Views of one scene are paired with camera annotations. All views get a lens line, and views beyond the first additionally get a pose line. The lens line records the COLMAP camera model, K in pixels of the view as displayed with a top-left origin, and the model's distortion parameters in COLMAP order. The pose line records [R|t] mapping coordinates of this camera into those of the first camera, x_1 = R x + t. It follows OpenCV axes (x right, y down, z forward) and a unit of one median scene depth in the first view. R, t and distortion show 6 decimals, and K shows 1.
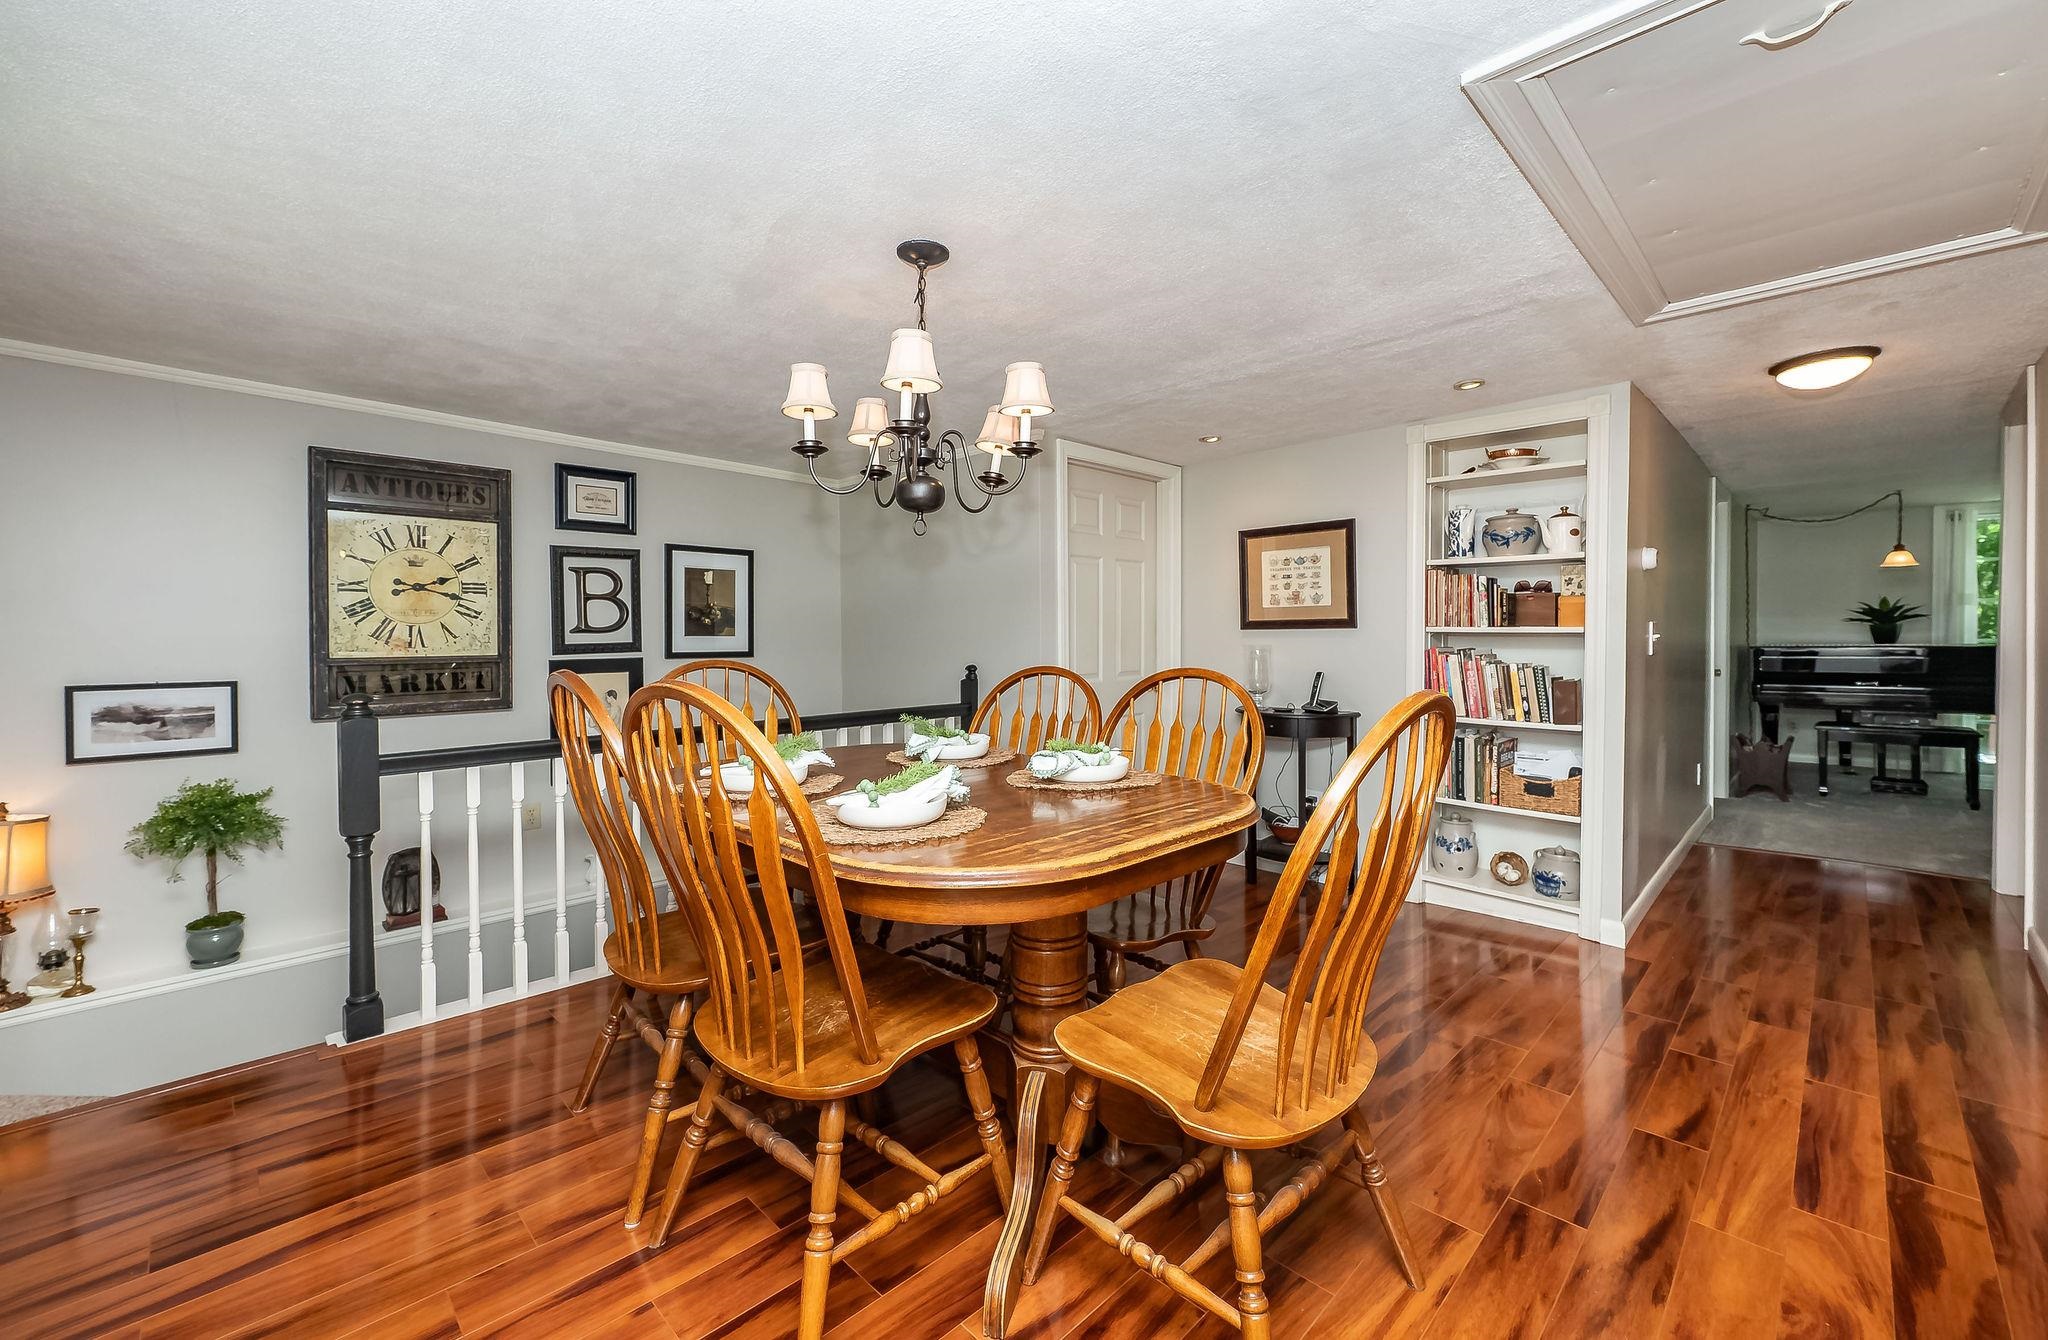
lens RADIAL K [[860.4, 0, 1041.9], [0, 860.4, 648.5], [0, 0, 1]] dist [0.001034, 0.000178]
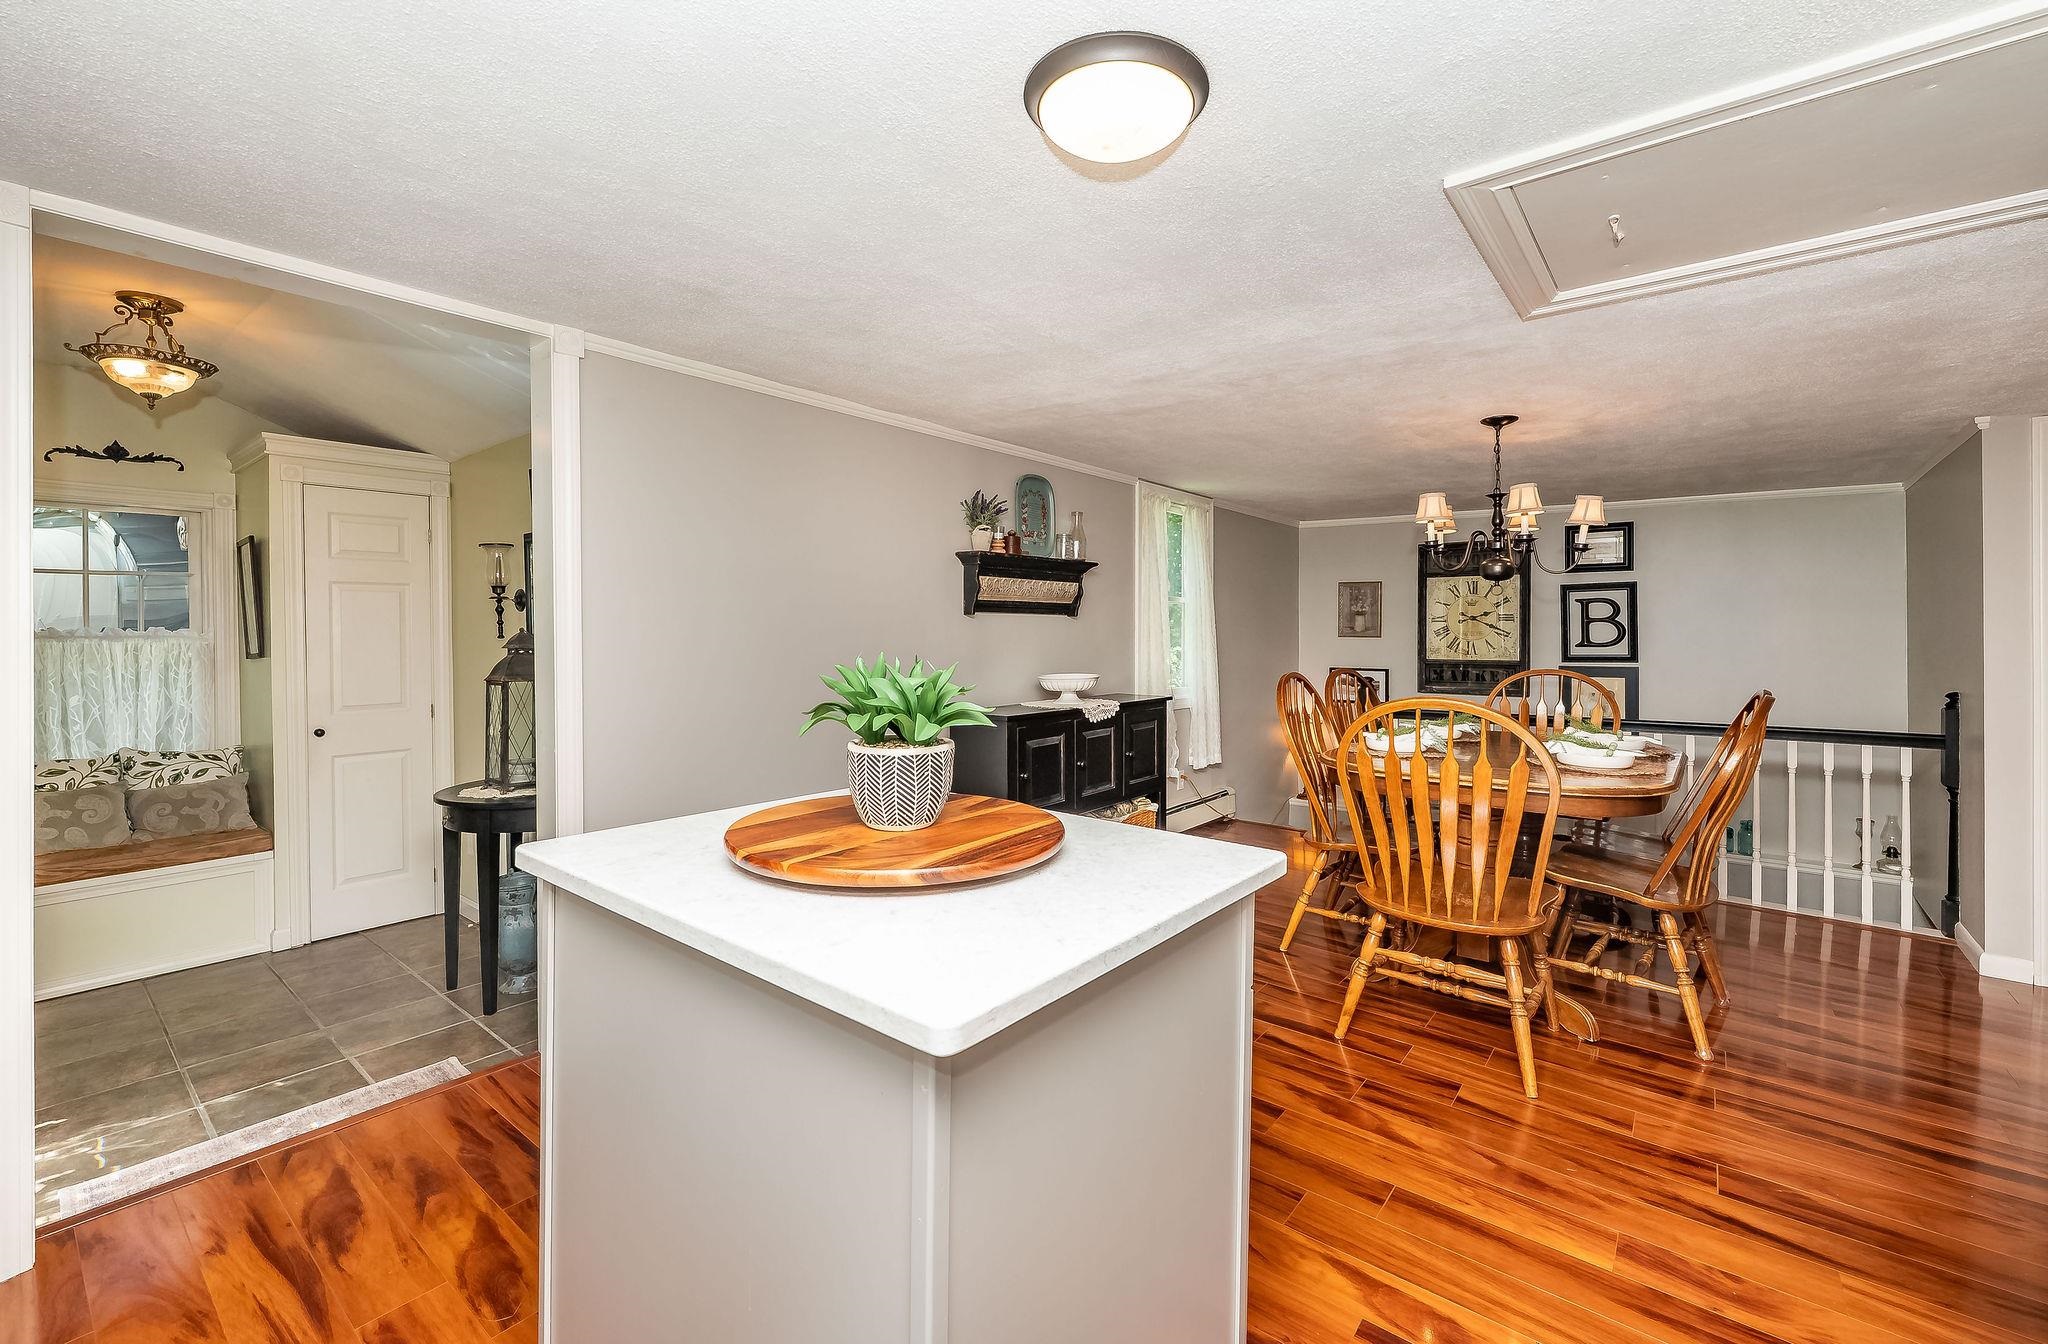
lens RADIAL K [[825.5, 0, 1008.2], [0, 825.5, 637.2], [0, 0, 1]] dist [-0.002048, 0.000502]
pose [[0.084244, 0.007524, -0.996417, 0.749813], [-0.020050, 0.999782, 0.005854, -0.024708], [0.996243, 0.019485, 0.084377, -0.022633]]
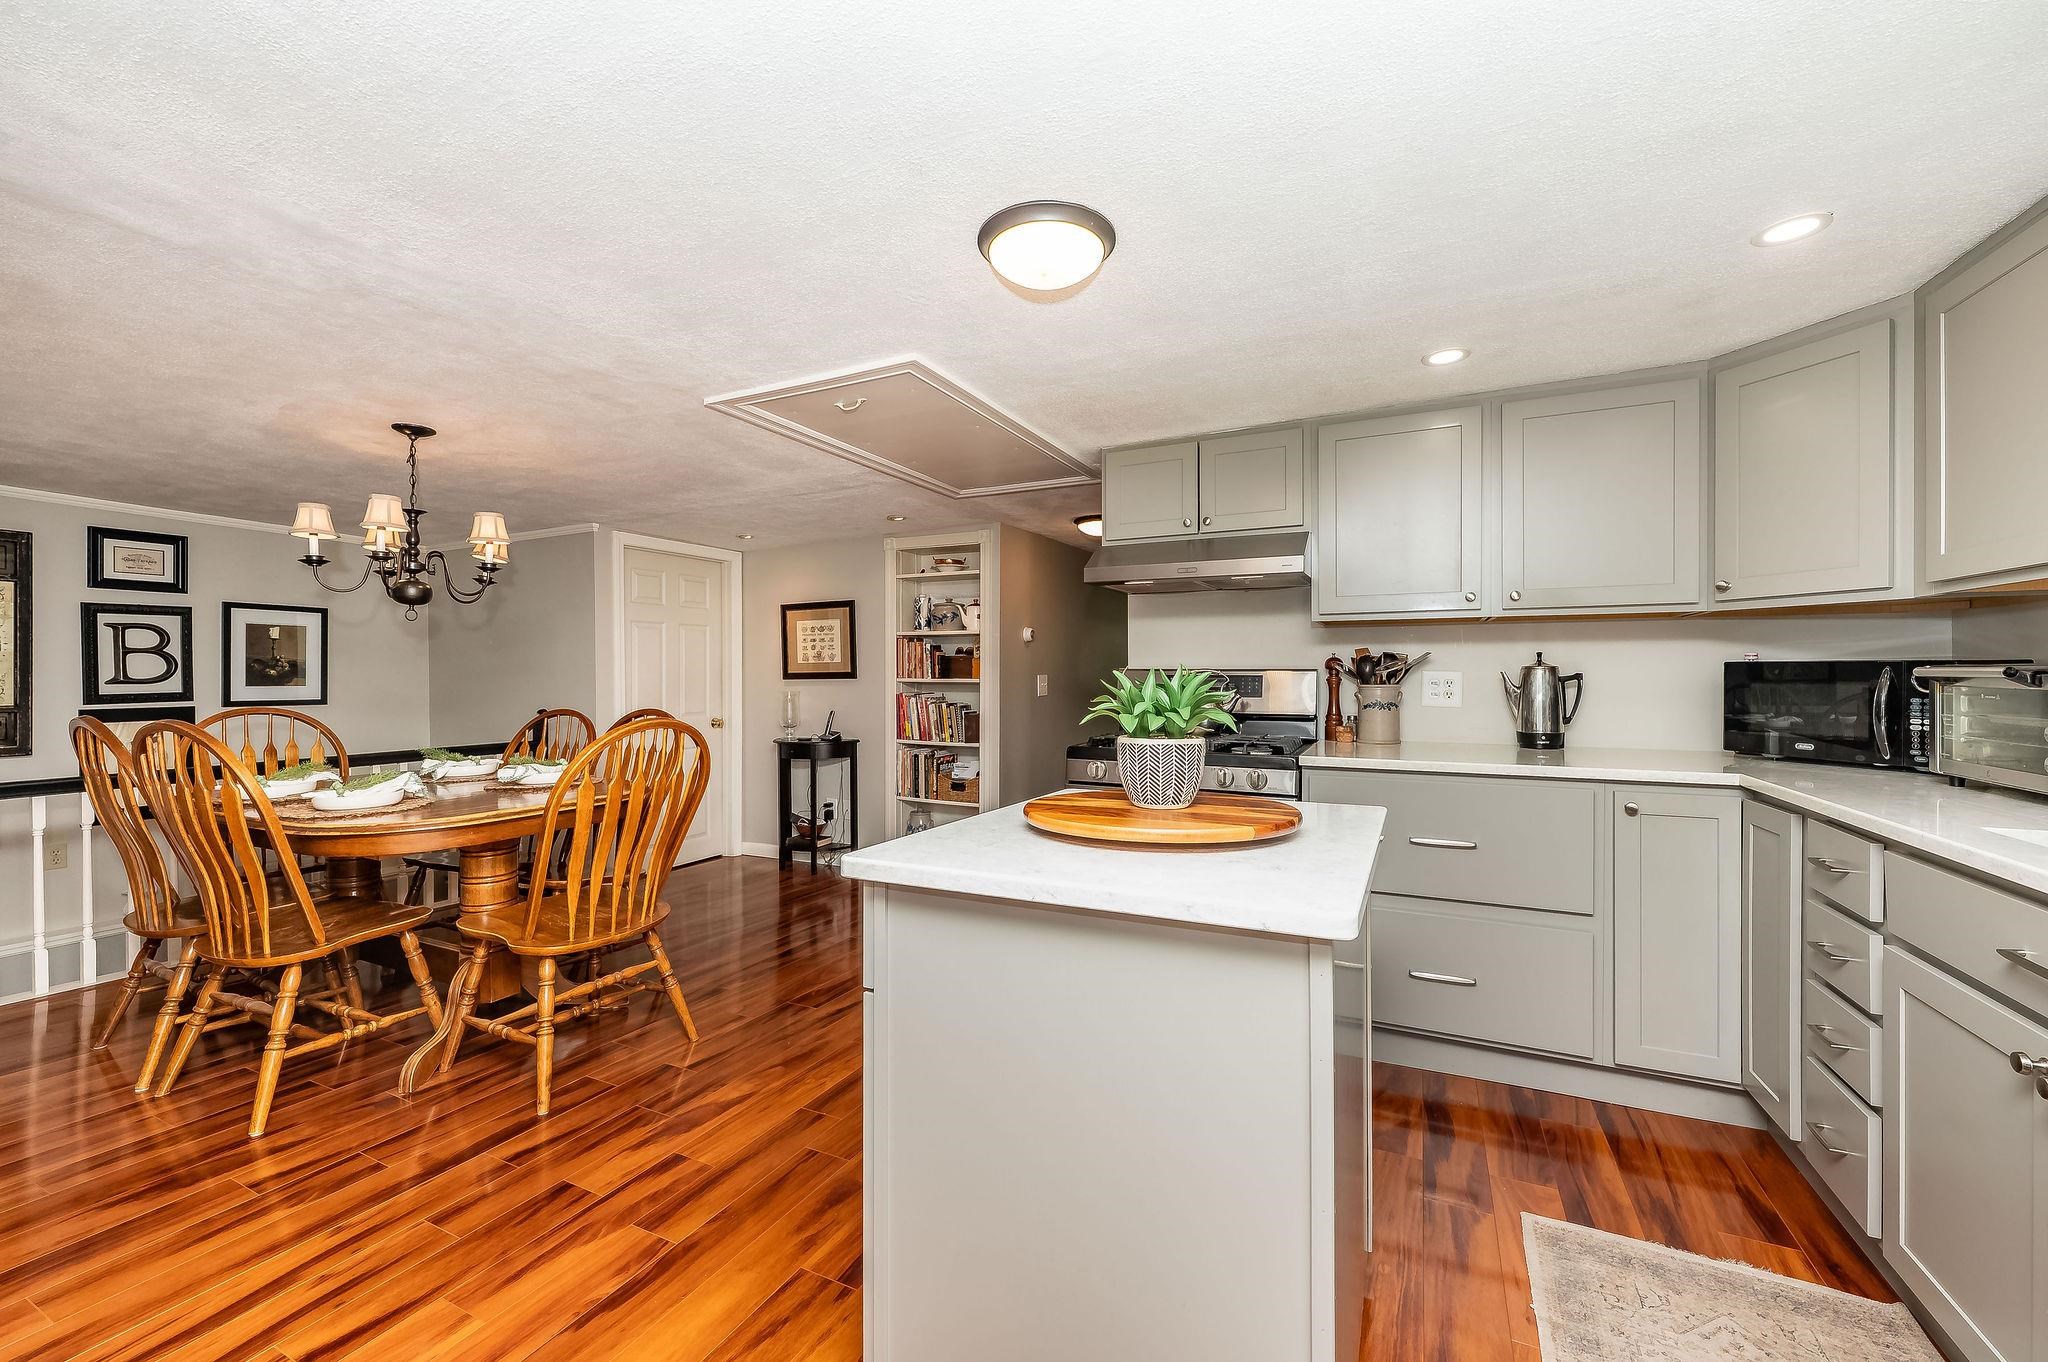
lens RADIAL K [[825.5, 0, 1055.3], [0, 825.5, 679.5], [0, 0, 1]] dist [-0.002048, 0.000502]
pose [[0.941723, -0.001292, 0.336387, 0.238254], [0.006003, 0.999898, -0.012966, -0.003618], [-0.336336, 0.014230, 0.941634, -0.393482]]
